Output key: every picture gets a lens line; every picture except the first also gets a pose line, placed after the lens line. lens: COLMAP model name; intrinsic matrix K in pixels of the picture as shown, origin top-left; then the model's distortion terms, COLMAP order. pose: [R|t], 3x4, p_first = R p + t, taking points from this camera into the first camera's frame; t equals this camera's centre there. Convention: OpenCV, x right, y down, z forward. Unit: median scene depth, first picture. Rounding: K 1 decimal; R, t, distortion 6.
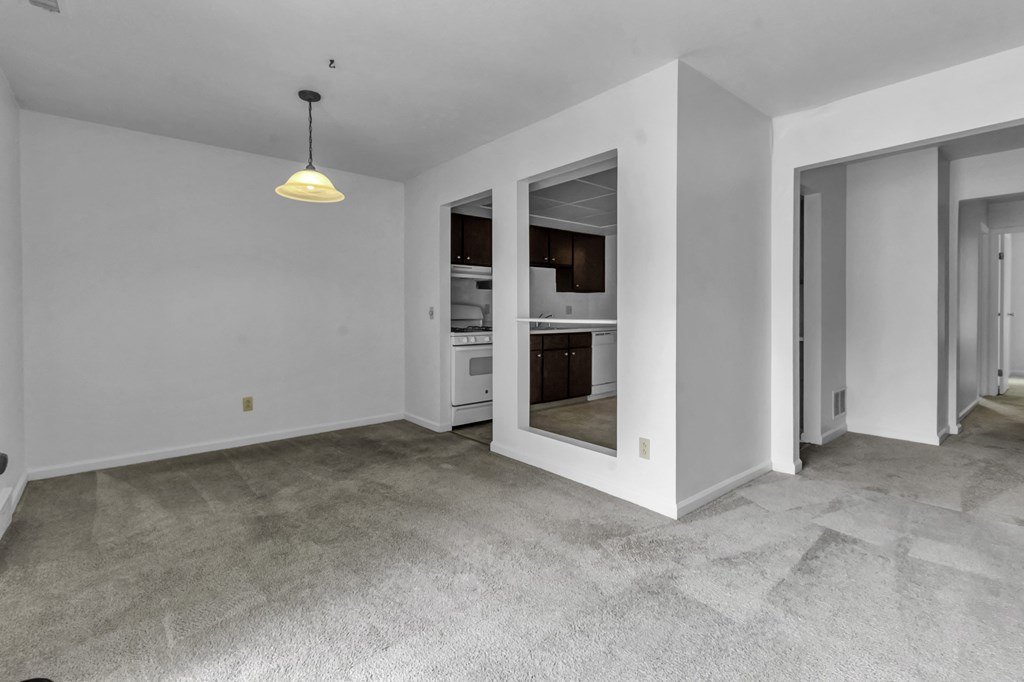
lens RADIAL K [[471.4, 0, 516.2], [0, 471.4, 315.8], [0, 0, 1]] dist [0.002843, -0.000386]
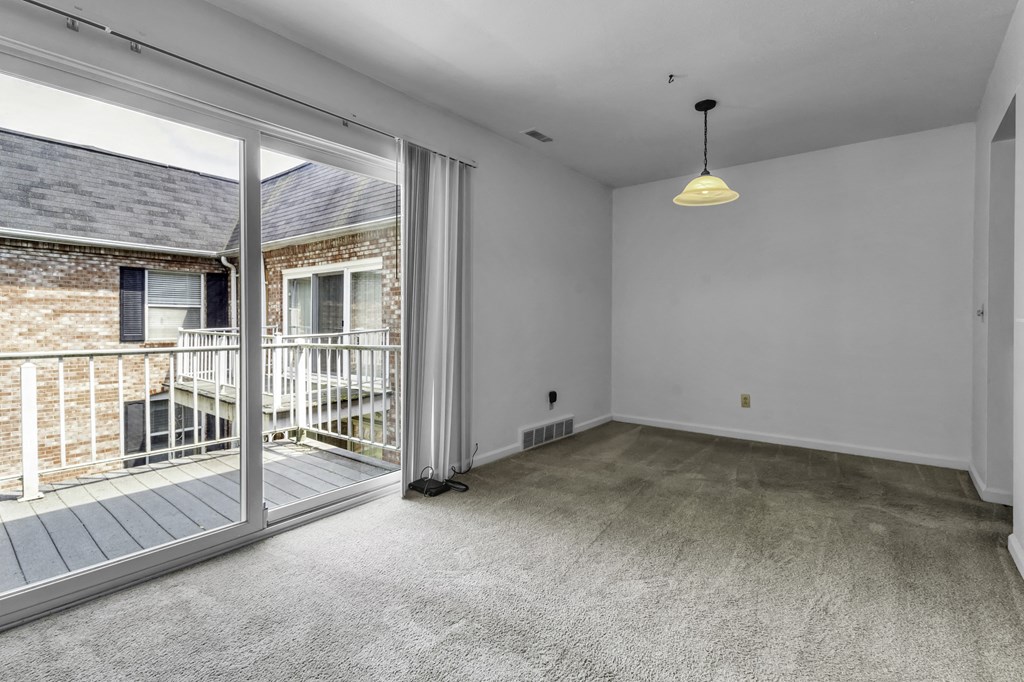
lens RADIAL K [[476.9, 0, 512.4], [0, 476.9, 323.4], [0, 0, 1]] dist [0.002395, -0.000203]
pose [[0.193678, 0.006728, -0.981042, 0.520909], [-0.011393, 0.999924, 0.004609, 0.018736], [0.980999, 0.010284, 0.193740, 0.376258]]
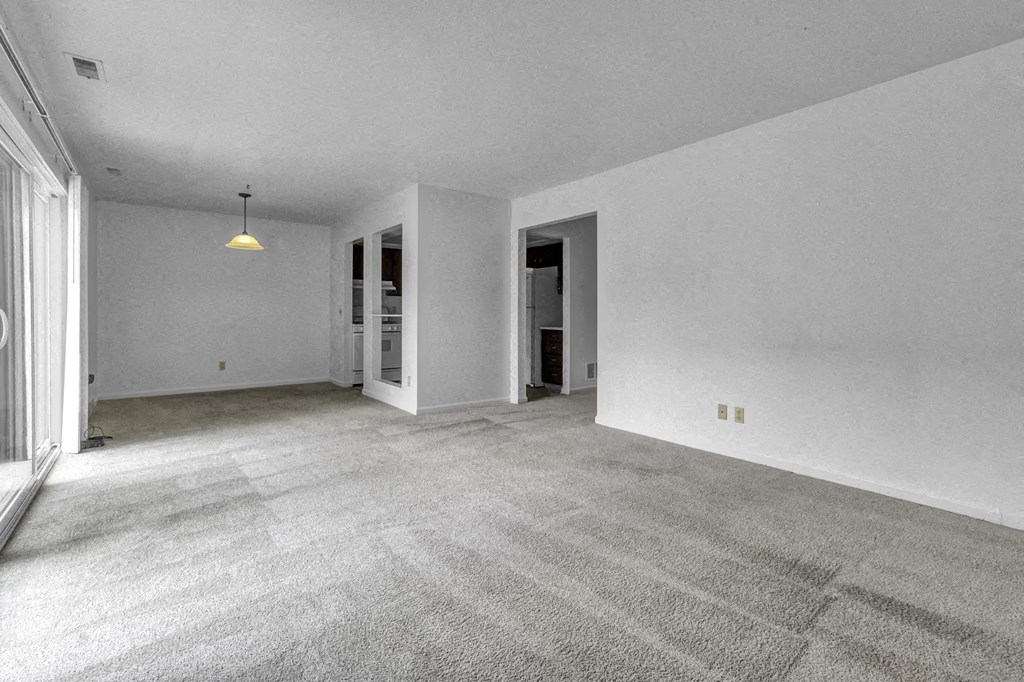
lens RADIAL K [[471.4, 0, 516.2], [0, 471.4, 315.8], [0, 0, 1]] dist [0.002843, -0.000386]
pose [[0.998914, 0.006134, -0.046183, 0.735523], [-0.006429, 0.999960, -0.006243, 0.022264], [0.046143, 0.006533, 0.998913, -0.832022]]
